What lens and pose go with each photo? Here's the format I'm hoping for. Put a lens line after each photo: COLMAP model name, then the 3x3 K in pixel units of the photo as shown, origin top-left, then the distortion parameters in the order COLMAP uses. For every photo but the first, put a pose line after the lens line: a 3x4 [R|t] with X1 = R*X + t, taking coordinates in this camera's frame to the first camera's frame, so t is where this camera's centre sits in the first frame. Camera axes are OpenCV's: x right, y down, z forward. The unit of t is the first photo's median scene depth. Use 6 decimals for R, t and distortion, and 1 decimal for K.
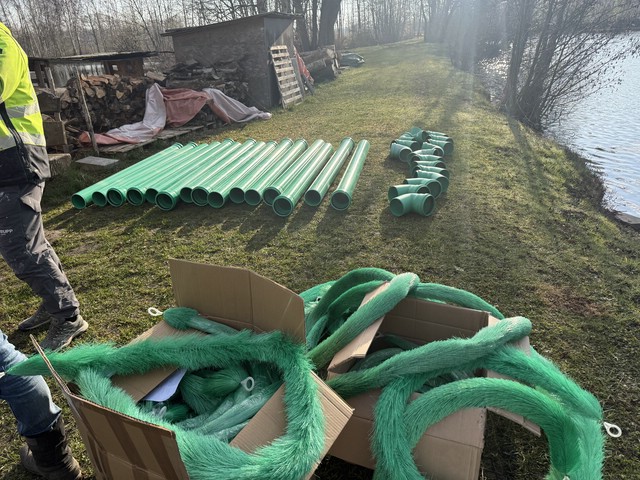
lens RADIAL K [[443.6, 0, 322.6], [0, 443.6, 251.6], [0, 0, 1]] dist [0.073287, -0.098542]
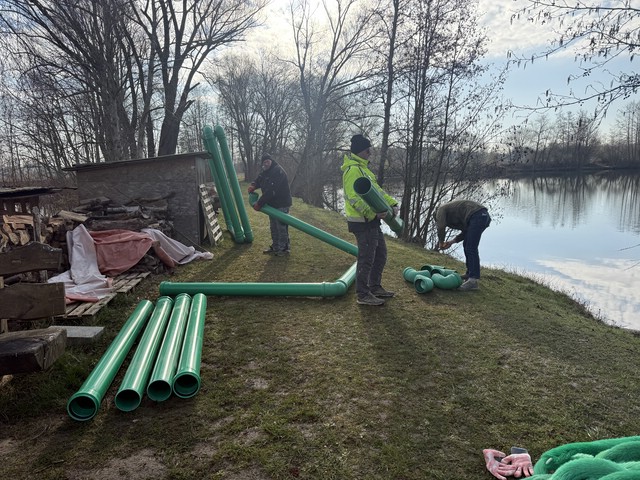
lens RADIAL K [[443.6, 0, 322.6], [0, 443.6, 251.6], [0, 0, 1]] dist [0.073287, -0.098542]
pose [[0.922051, -0.039678, 0.385028, -0.288444], [0.145315, 0.957455, -0.249327, -0.064772], [-0.358754, 0.285843, 0.888588, 0.144482]]
